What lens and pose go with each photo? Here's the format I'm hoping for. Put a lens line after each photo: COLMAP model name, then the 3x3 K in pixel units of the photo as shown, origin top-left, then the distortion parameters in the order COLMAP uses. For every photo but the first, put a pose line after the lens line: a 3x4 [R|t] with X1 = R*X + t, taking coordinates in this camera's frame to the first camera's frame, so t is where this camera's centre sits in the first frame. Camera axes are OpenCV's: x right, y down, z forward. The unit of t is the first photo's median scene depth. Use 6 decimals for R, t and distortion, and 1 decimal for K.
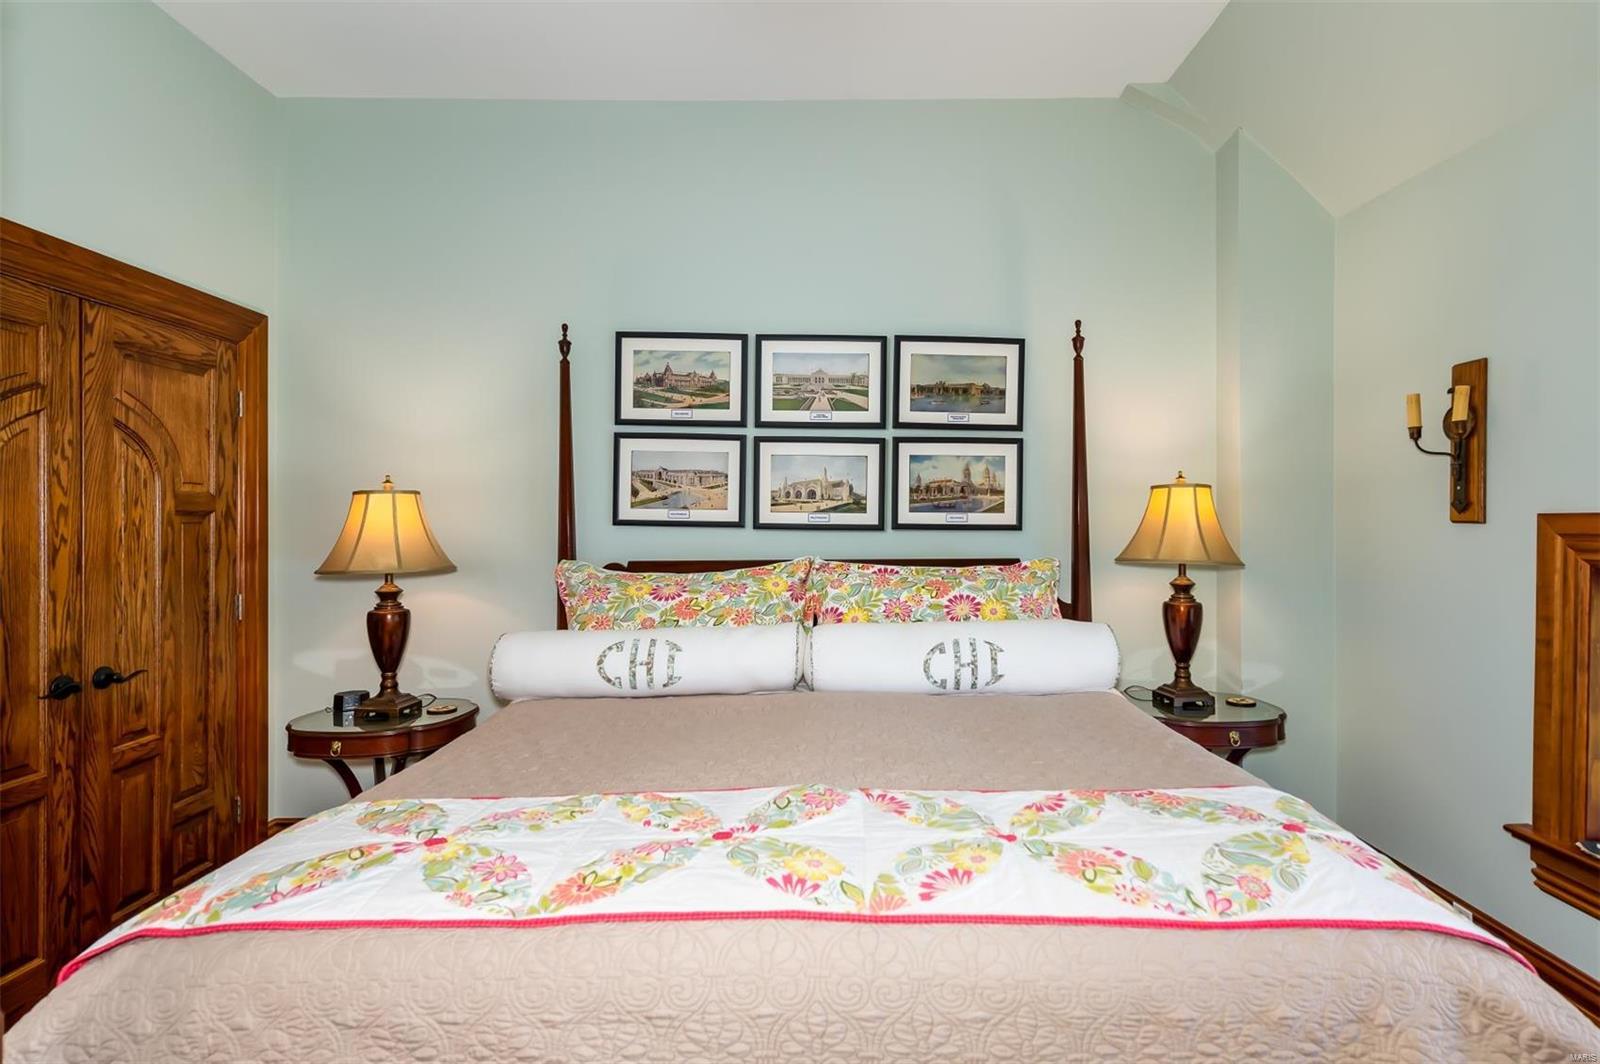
lens RADIAL K [[815.4, 0, 801.2], [0, 815.4, 527.7], [0, 0, 1]] dist [0.015244, -0.000435]
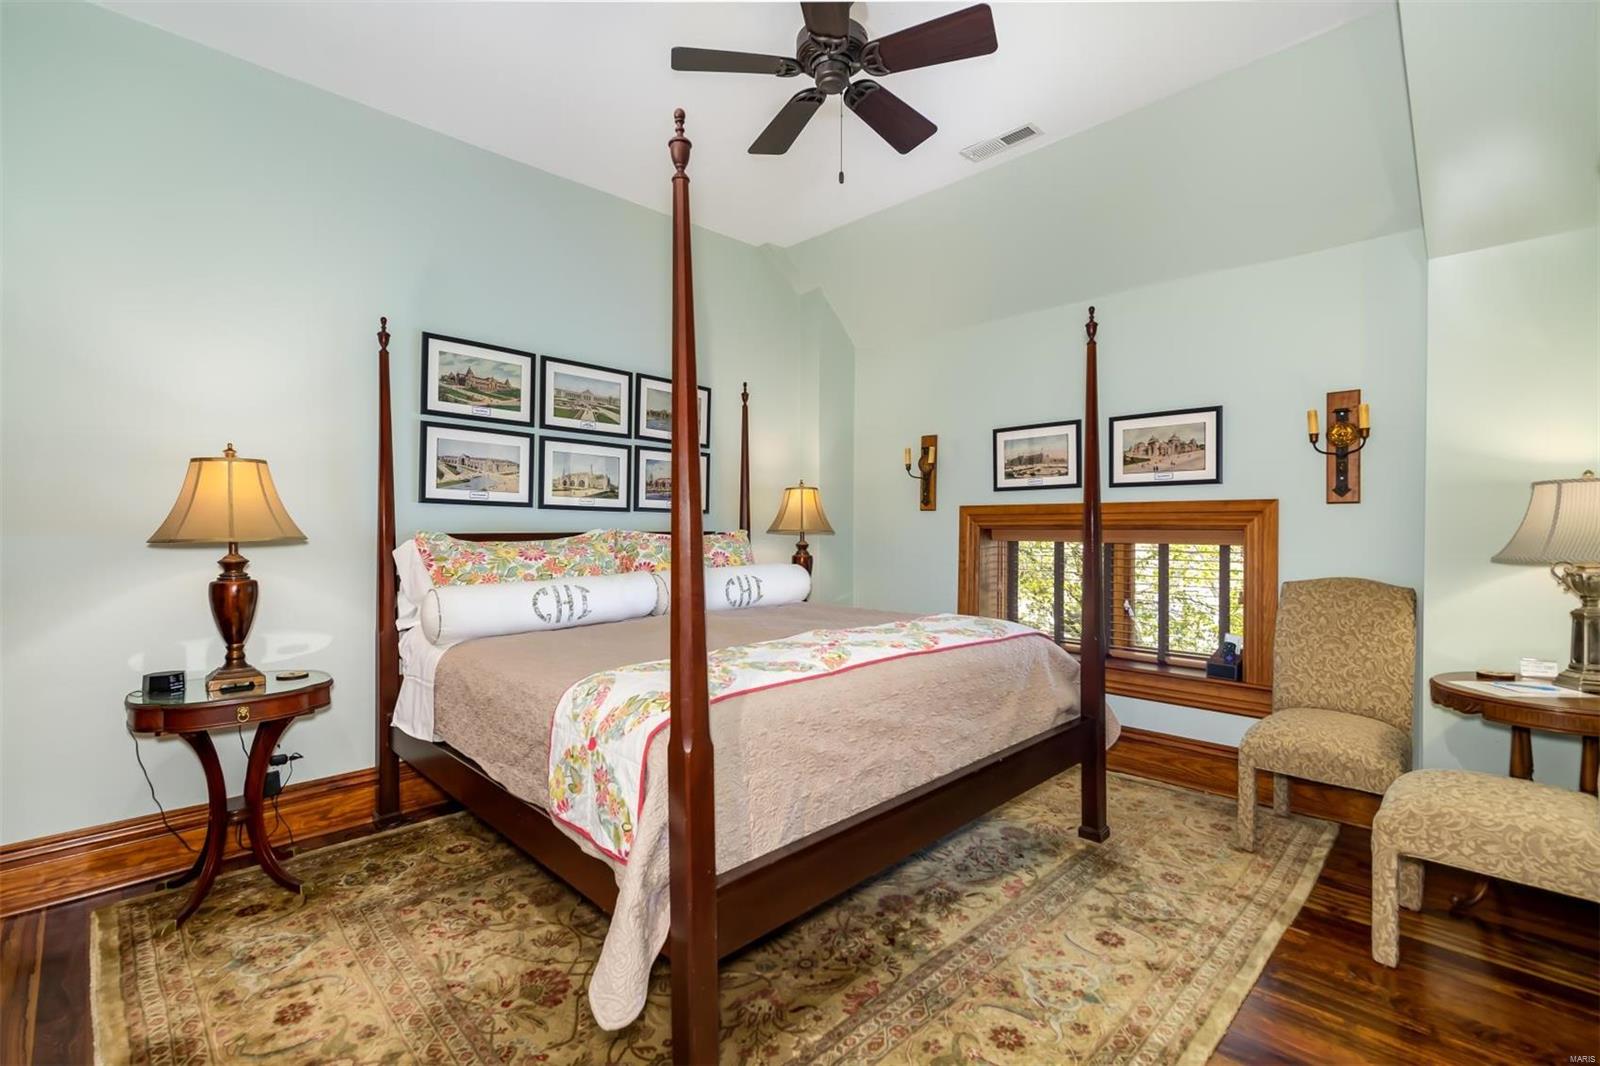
lens RADIAL K [[746.7, 0, 800.2], [0, 746.7, 538.5], [0, 0, 1]] dist [0.032028, 0.000002]
pose [[0.709028, -0.006273, 0.705152, -0.595570], [-0.002858, 0.999927, 0.011769, 0.033348], [-0.705175, -0.010360, 0.708958, -0.114634]]
